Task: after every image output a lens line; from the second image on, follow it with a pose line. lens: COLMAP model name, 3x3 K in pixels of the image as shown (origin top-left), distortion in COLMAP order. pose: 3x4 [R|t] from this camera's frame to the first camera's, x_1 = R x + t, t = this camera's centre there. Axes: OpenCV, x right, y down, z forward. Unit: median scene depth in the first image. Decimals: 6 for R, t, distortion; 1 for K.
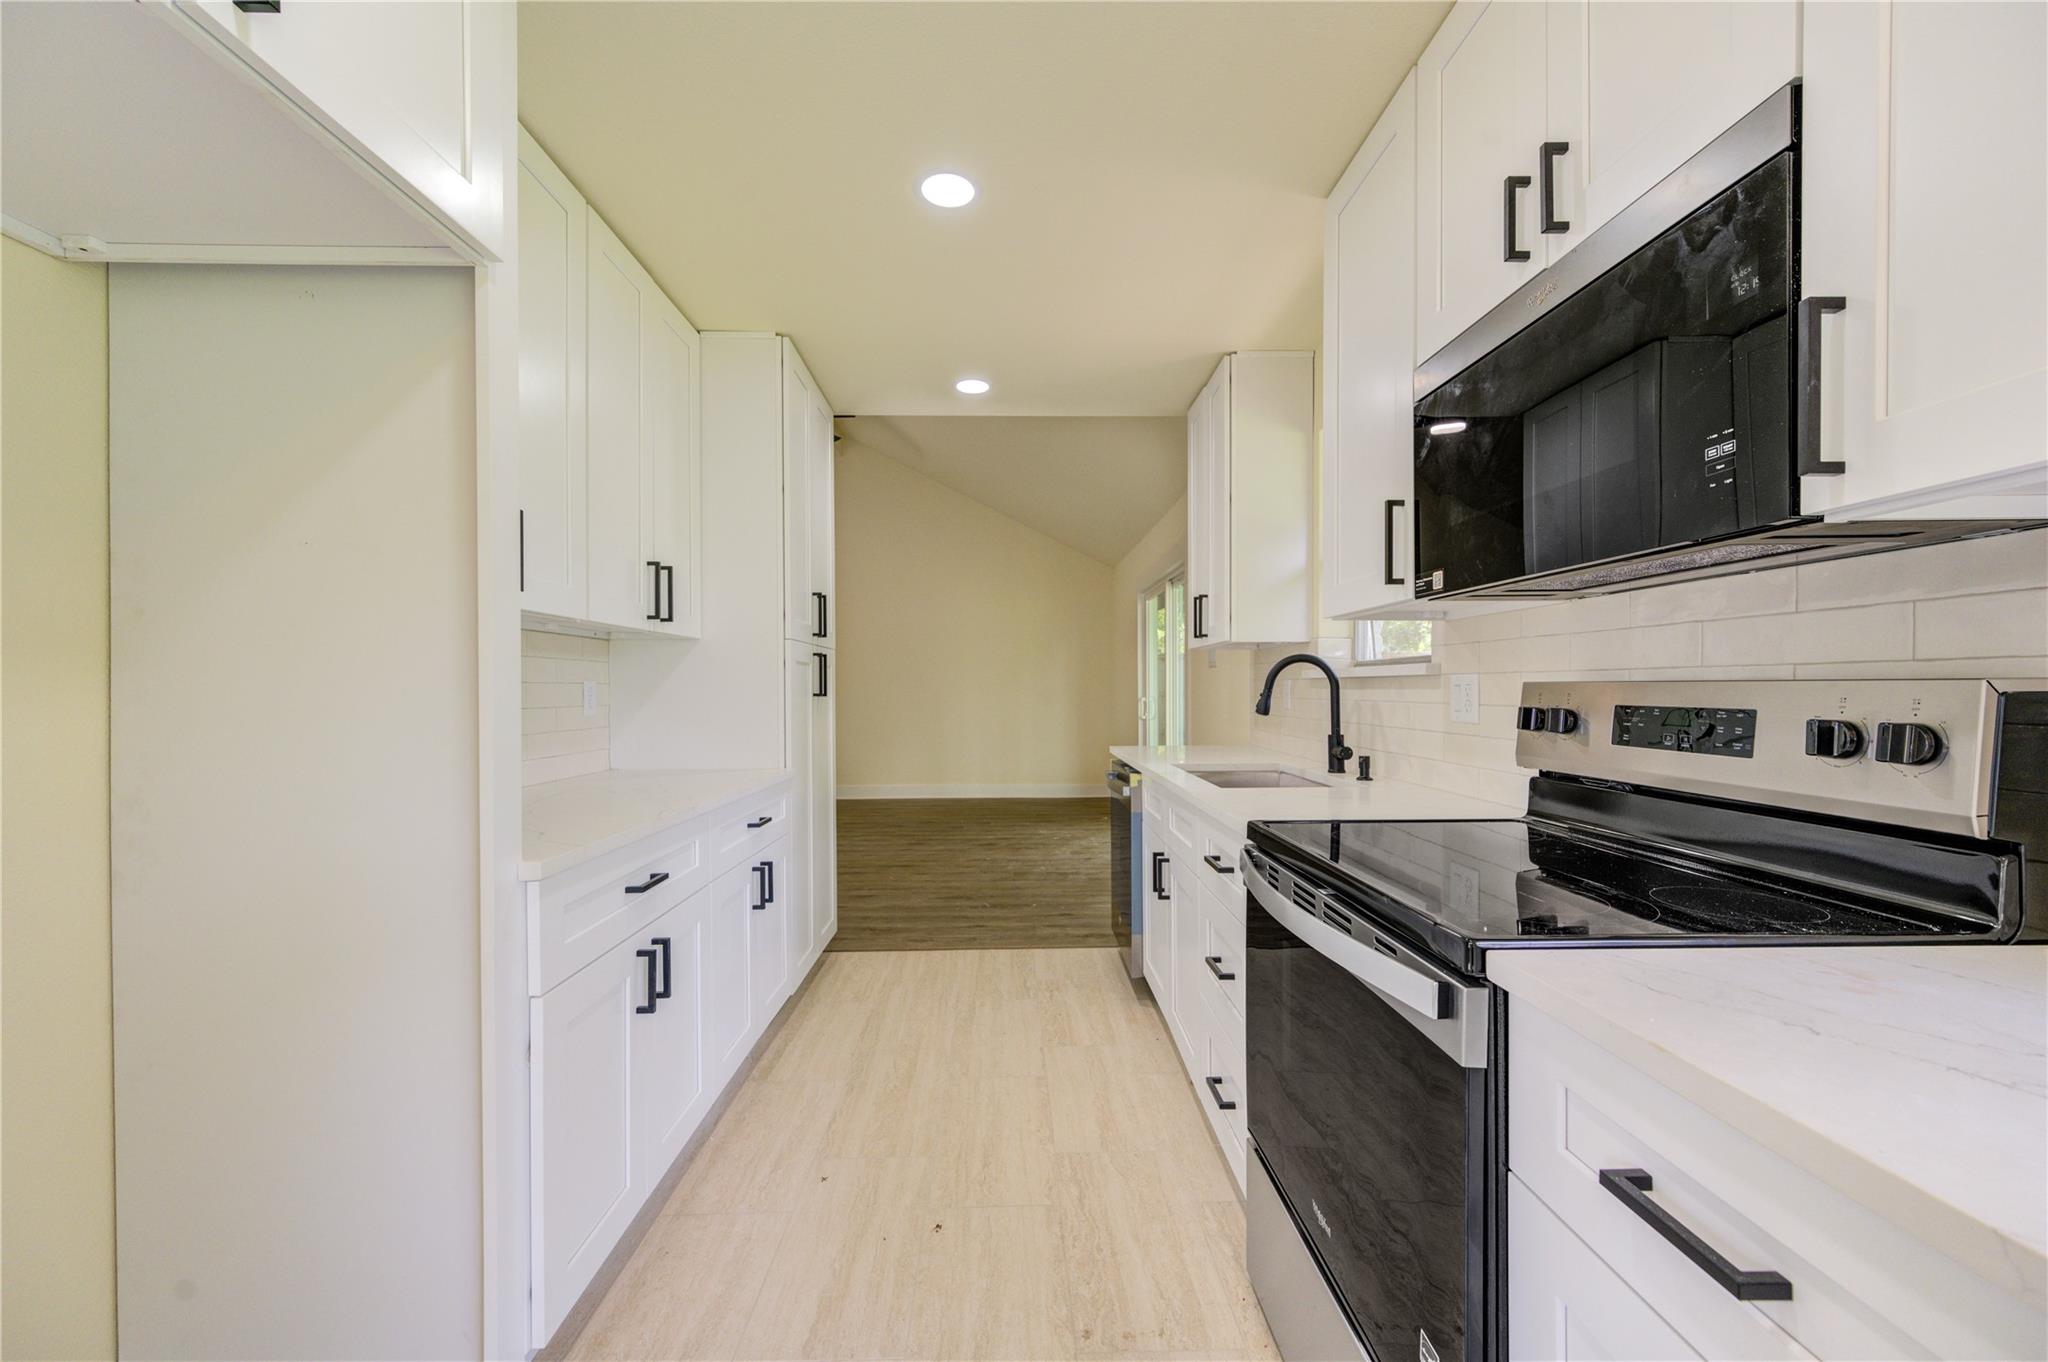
lens RADIAL K [[796.4, 0, 1028.8], [0, 796.4, 693.6], [0, 0, 1]] dist [0.004172, 0.000735]
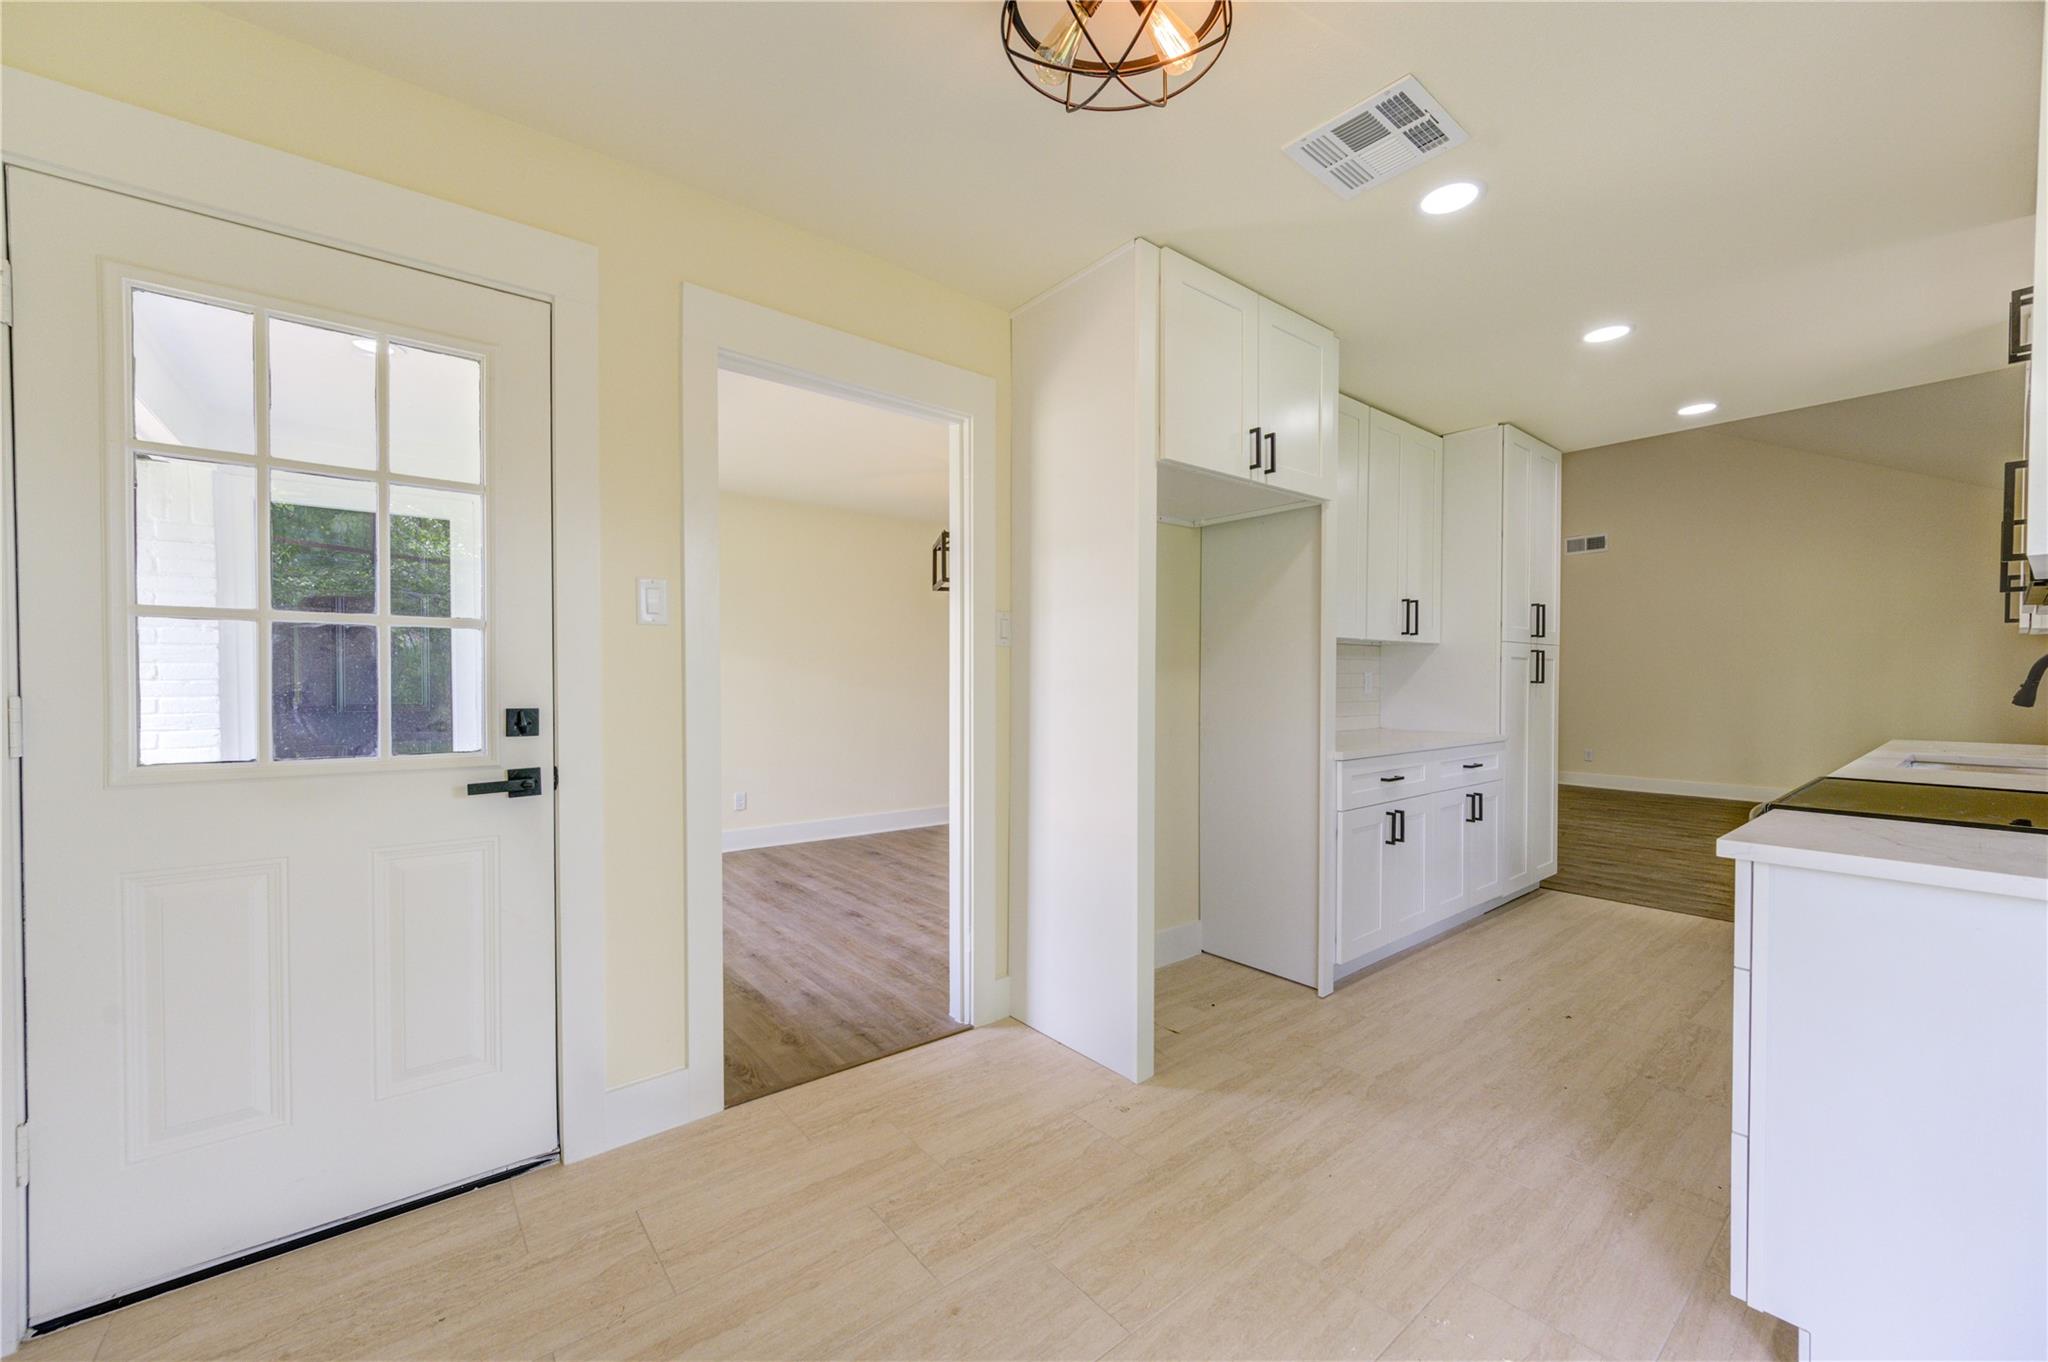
lens RADIAL K [[796.4, 0, 1028.8], [0, 796.4, 693.6], [0, 0, 1]] dist [0.004172, 0.000735]
pose [[0.609708, 0.019899, -0.792376, 0.348056], [-0.006472, 0.999776, 0.020128, -0.000421], [0.792600, -0.007143, 0.609701, -0.594427]]
